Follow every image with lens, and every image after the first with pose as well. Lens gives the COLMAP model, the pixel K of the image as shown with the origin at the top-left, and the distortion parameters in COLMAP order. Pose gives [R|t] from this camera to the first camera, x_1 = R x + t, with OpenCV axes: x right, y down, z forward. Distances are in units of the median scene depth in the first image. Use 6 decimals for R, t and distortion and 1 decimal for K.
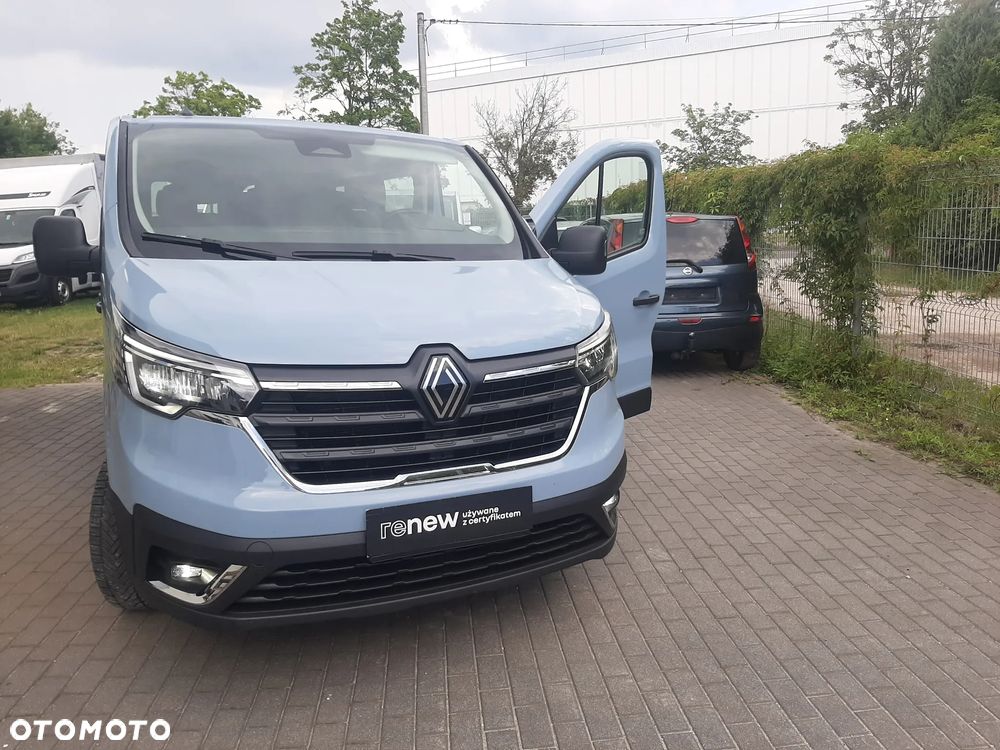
lens RADIAL K [[779.6, 0, 525.3], [0, 779.6, 349.3], [0, 0, 1]] dist [0.058855, -0.126473]
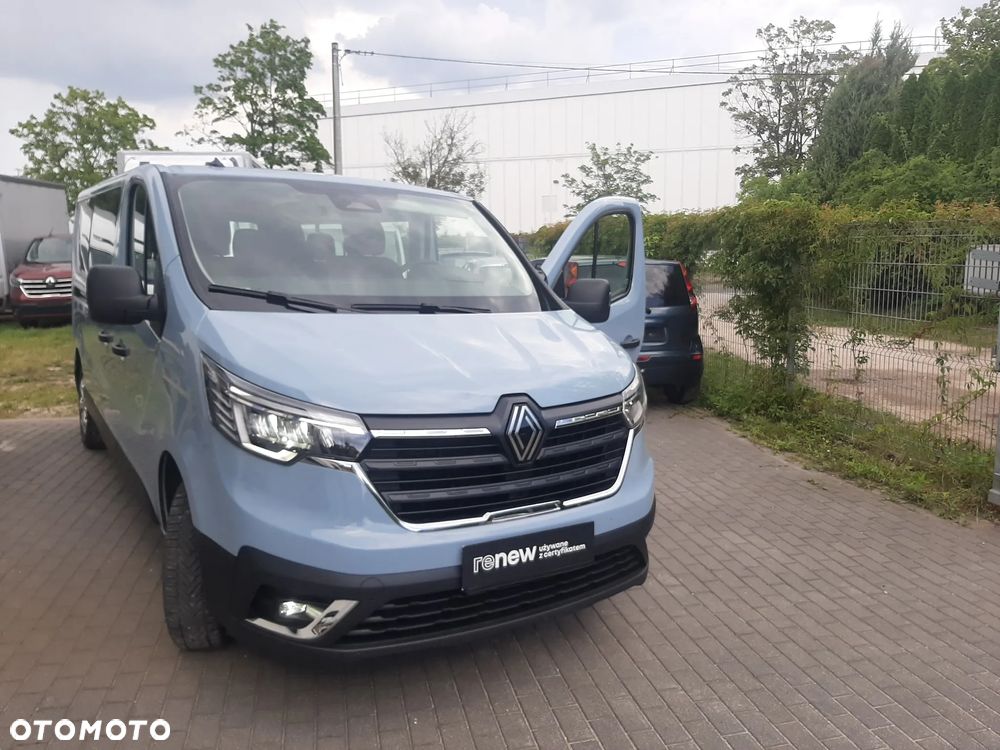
lens RADIAL K [[779.6, 0, 525.3], [0, 779.6, 349.3], [0, 0, 1]] dist [0.058855, -0.126473]
pose [[0.991535, 0.006806, 0.129663, -0.123317], [-0.002160, 0.999352, -0.035939, -0.015395], [-0.129823, 0.035355, 0.990907, -0.054539]]
